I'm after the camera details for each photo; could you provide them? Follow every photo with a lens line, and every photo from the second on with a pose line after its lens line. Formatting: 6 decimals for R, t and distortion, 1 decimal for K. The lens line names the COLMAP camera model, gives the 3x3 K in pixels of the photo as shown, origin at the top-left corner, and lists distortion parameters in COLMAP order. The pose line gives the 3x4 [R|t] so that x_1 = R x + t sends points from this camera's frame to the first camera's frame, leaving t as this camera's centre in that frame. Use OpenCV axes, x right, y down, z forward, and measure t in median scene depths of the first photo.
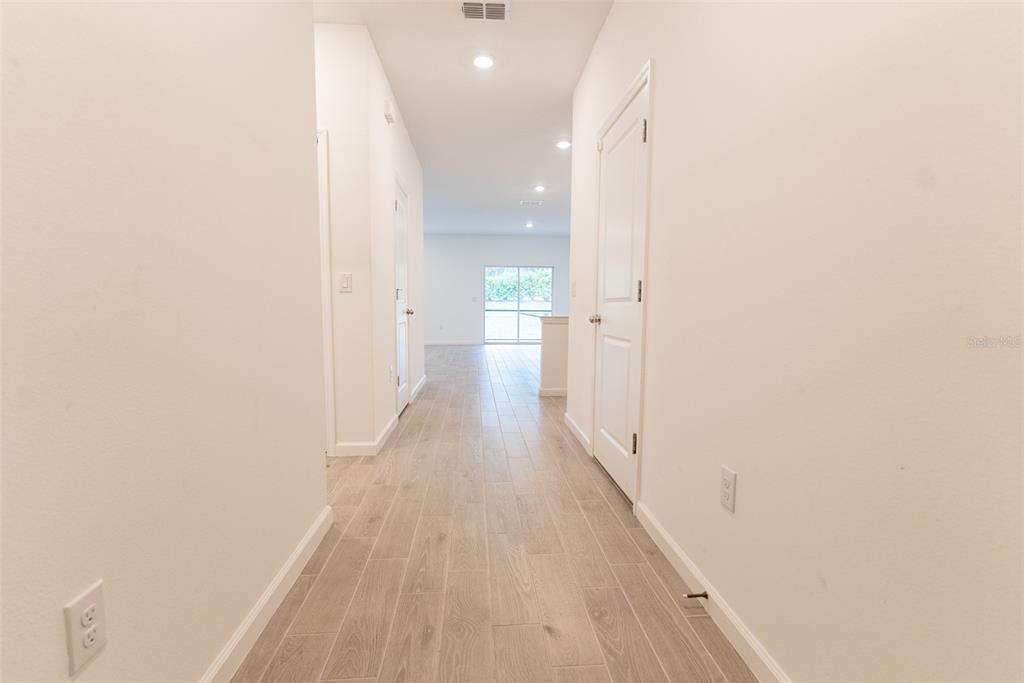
lens RADIAL K [[482.4, 0, 511.2], [0, 482.4, 343.4], [0, 0, 1]] dist [-0.003213, 0.000597]
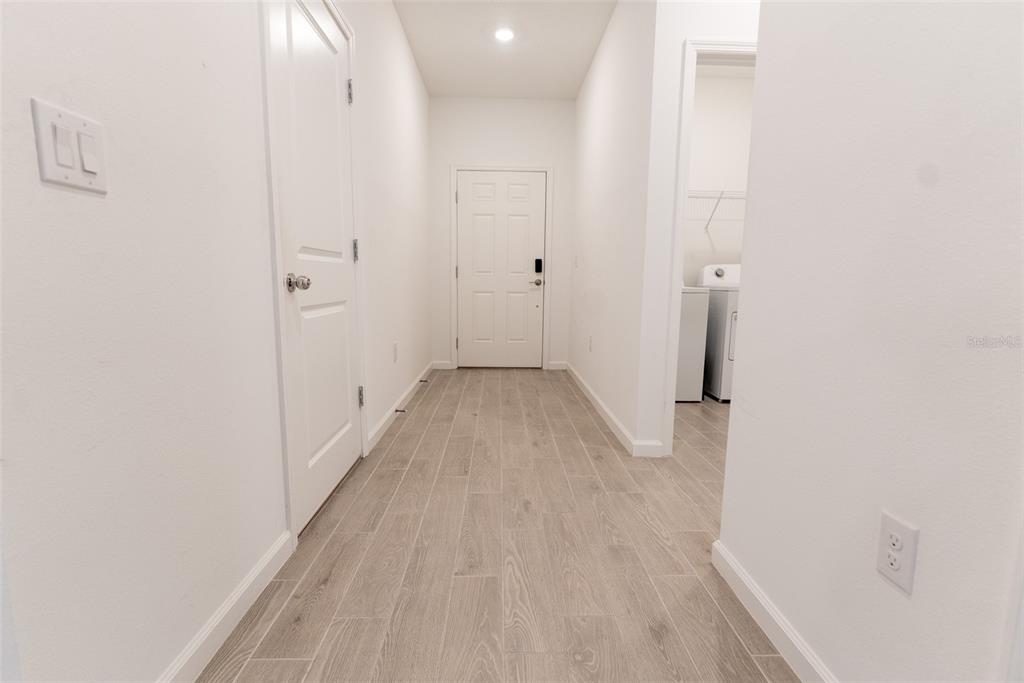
lens RADIAL K [[482.4, 0, 512.6], [0, 482.4, 343.5], [0, 0, 1]] dist [-0.003213, 0.000597]
pose [[-0.998679, -0.026430, 0.044075, -0.111946], [-0.016695, 0.977953, 0.208154, -0.123171], [-0.048605, 0.207143, -0.977102, 1.891648]]
